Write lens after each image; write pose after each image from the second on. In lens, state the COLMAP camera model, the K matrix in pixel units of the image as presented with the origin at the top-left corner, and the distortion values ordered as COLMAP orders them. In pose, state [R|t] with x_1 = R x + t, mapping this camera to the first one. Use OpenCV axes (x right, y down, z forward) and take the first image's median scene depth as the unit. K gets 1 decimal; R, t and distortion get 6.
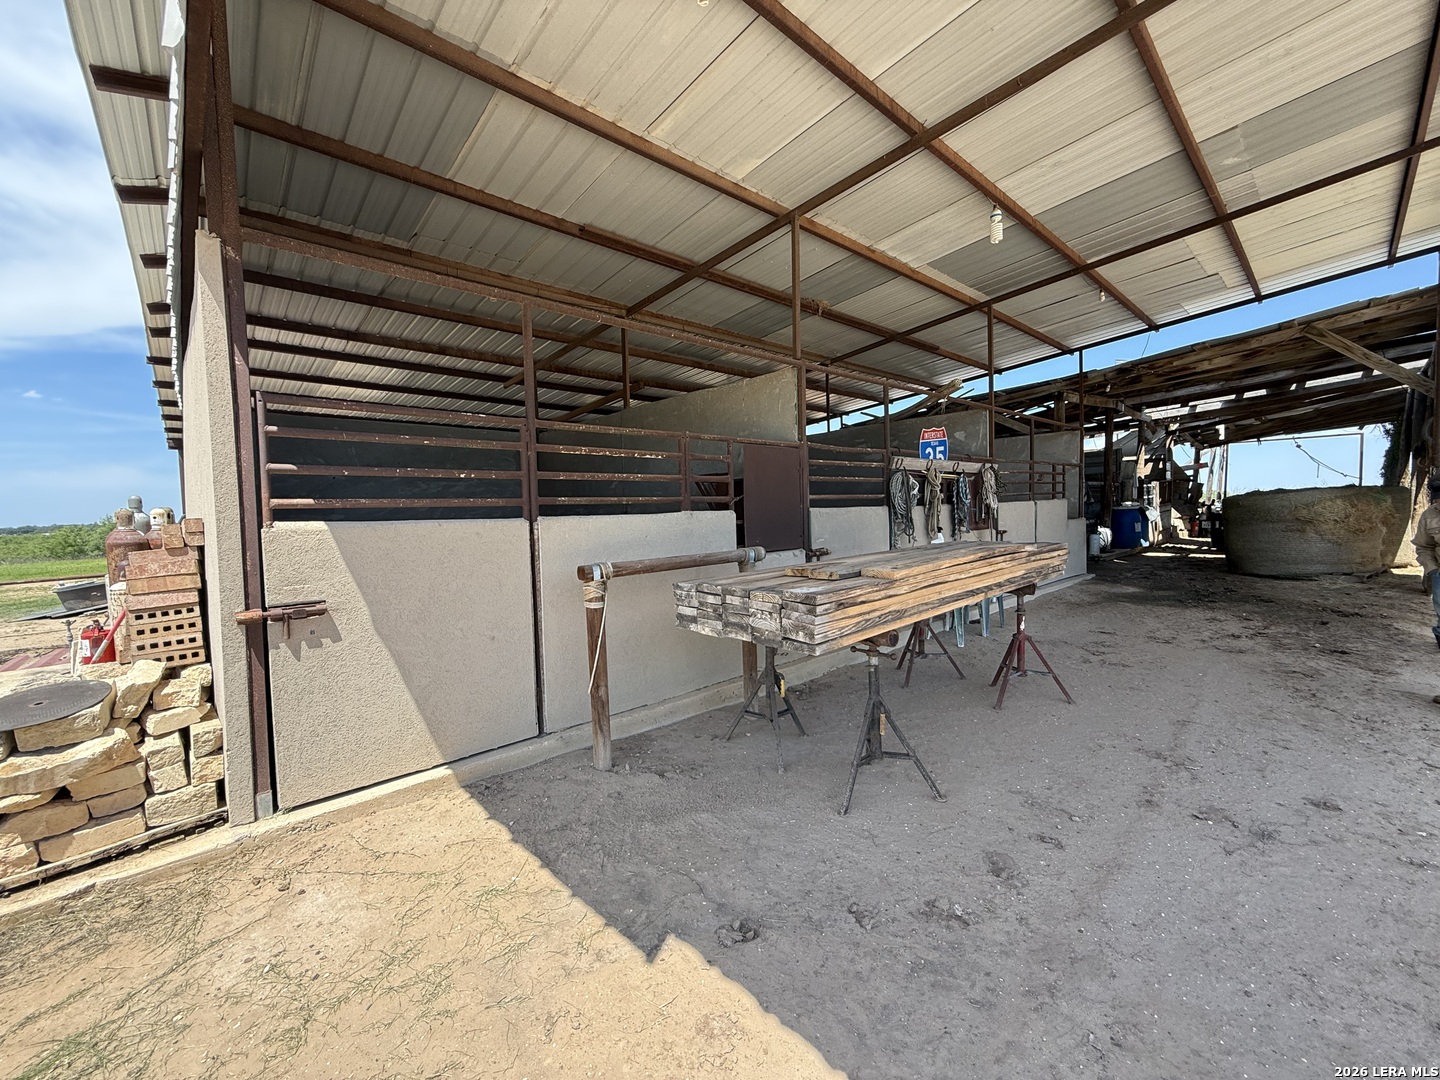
lens RADIAL K [[578.2, 0, 720.0], [0, 578.2, 536.2], [0, 0, 1]] dist [0.000790, 0.000032]
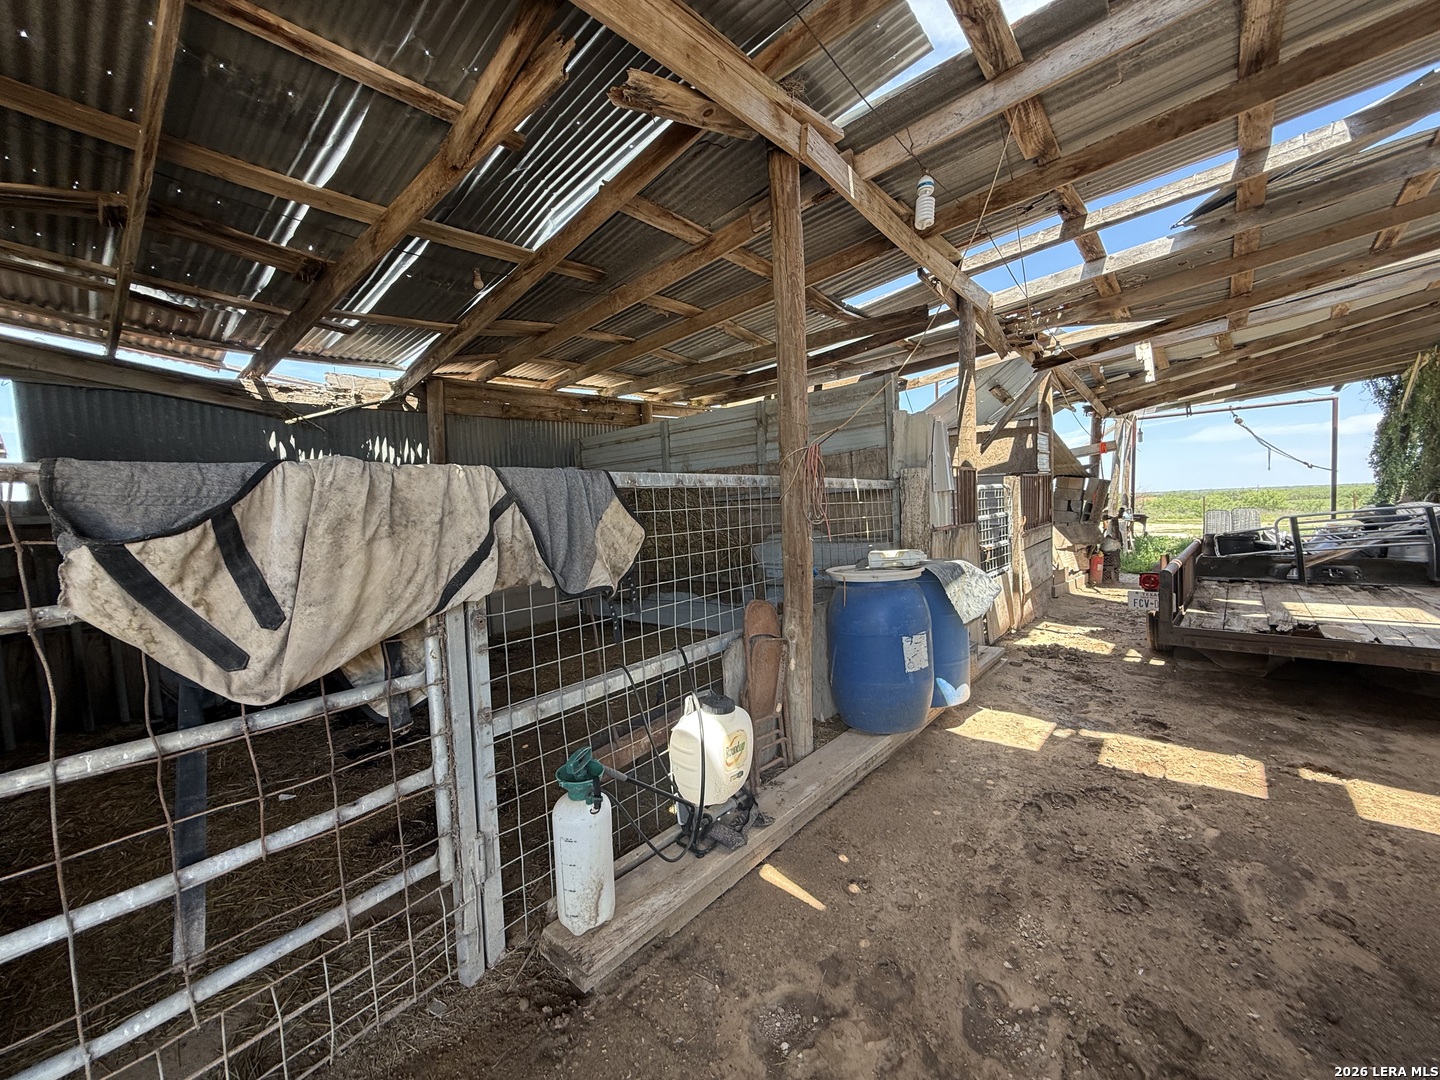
lens RADIAL K [[578.2, 0, 719.9], [0, 578.2, 535.2], [0, 0, 1]] dist [0.000790, 0.000032]
pose [[0.992185, -0.019604, 0.123224, 0.410573], [0.020250, 0.999787, -0.003992, -0.045755], [-0.123119, 0.006456, 0.992371, 0.511756]]
